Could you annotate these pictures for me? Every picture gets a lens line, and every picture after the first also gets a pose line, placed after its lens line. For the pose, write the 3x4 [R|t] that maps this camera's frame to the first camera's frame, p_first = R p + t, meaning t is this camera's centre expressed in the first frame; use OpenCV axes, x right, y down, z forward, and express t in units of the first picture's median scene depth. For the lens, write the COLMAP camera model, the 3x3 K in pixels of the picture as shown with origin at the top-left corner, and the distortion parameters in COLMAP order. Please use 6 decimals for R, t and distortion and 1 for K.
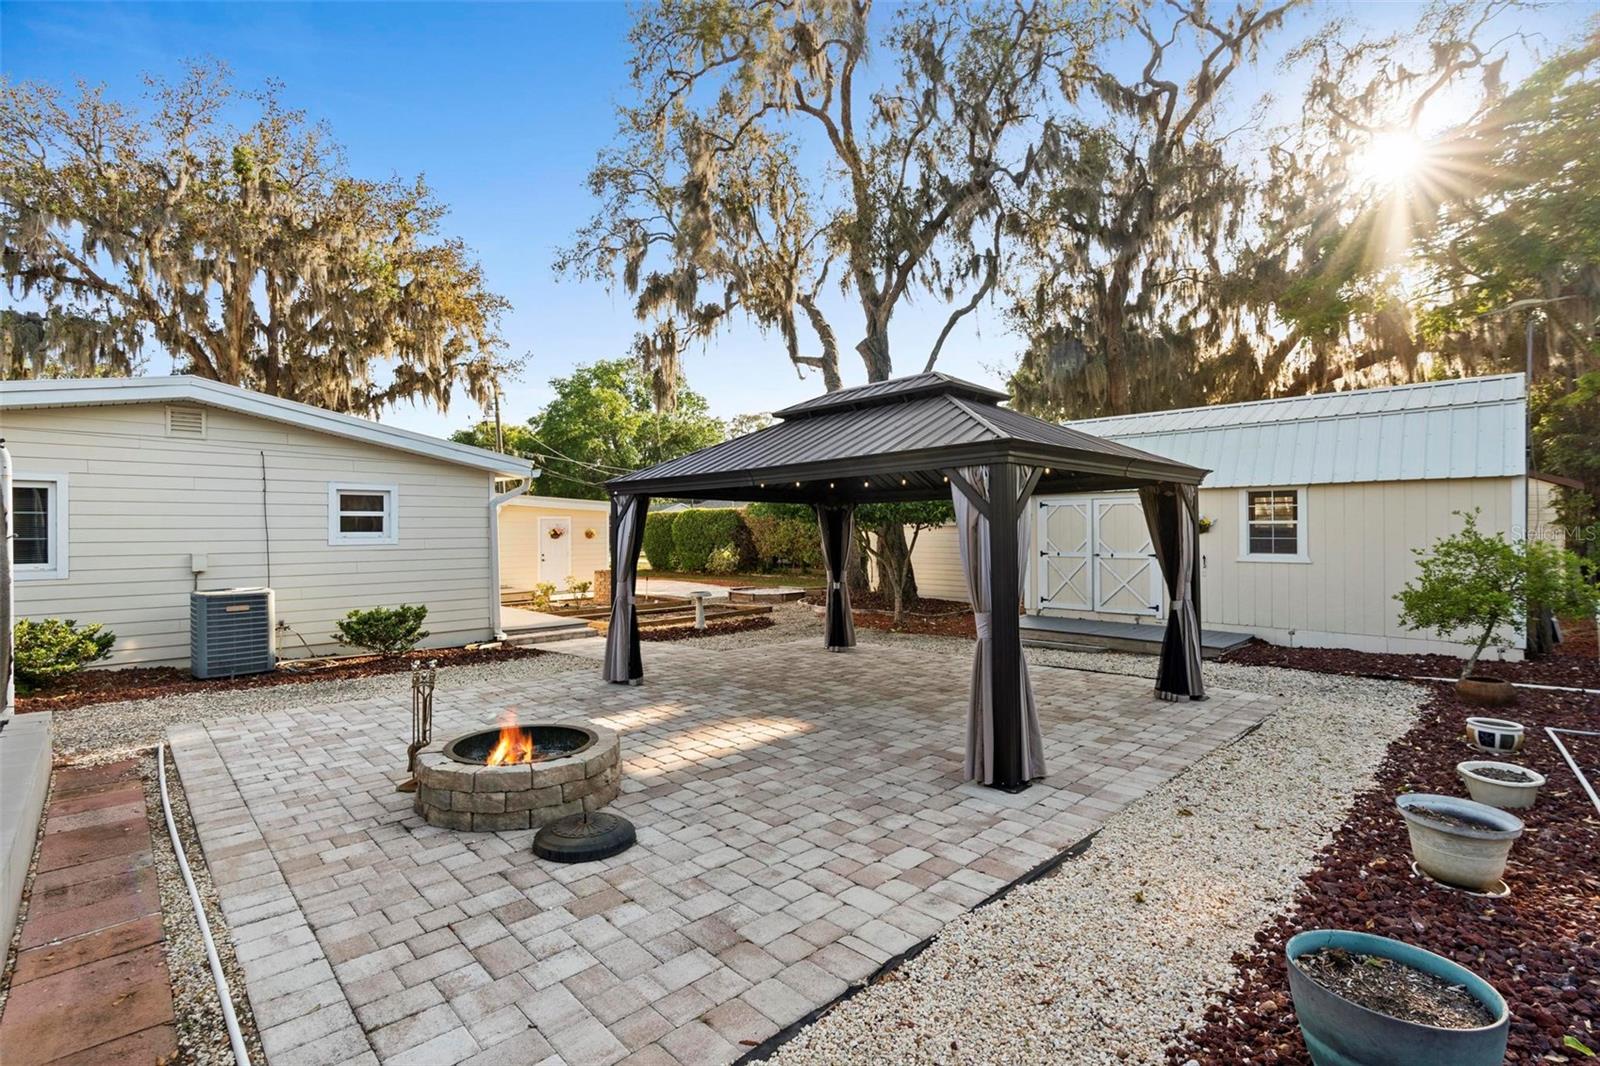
lens RADIAL K [[725.9, 0, 795.5], [0, 725.9, 527.8], [0, 0, 1]] dist [-0.004658, 0.000926]
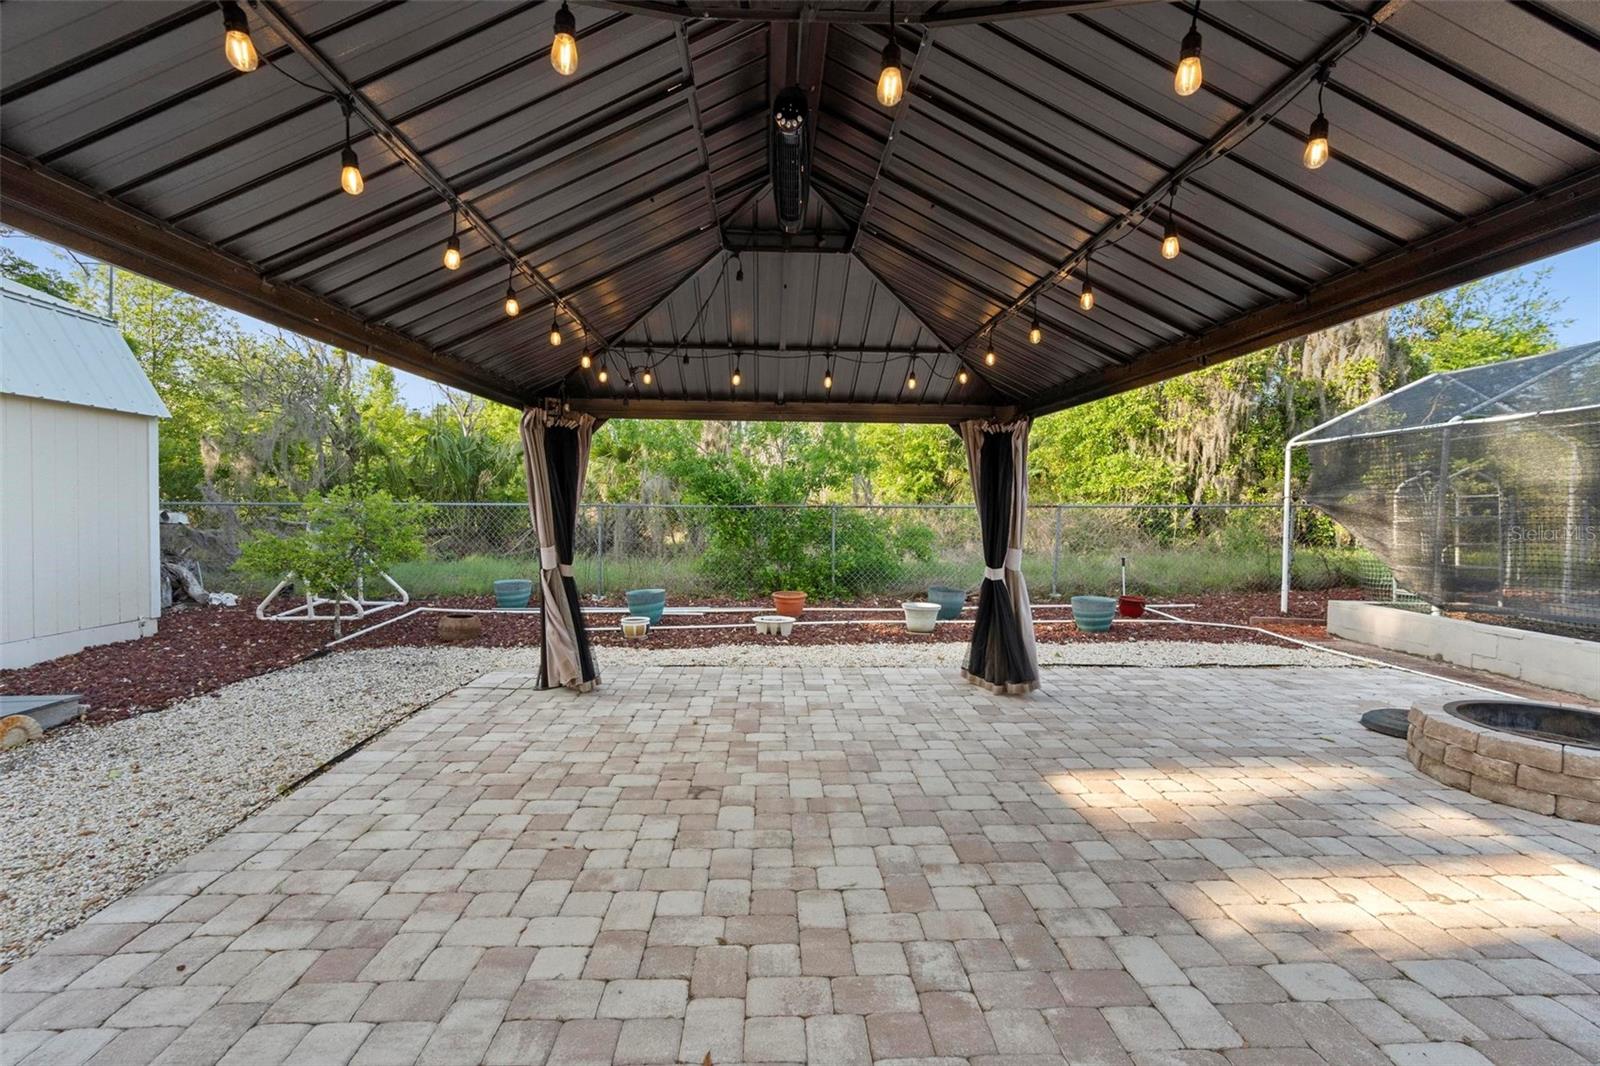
lens RADIAL K [[725.9, 0, 795.5], [0, 725.9, 527.8], [0, 0, 1]] dist [-0.004658, 0.000926]
pose [[-0.746659, -0.021660, 0.664854, -0.225976], [-0.011908, 0.999745, 0.019198, 0.054511], [-0.665100, 0.006417, -0.746727, 1.848078]]
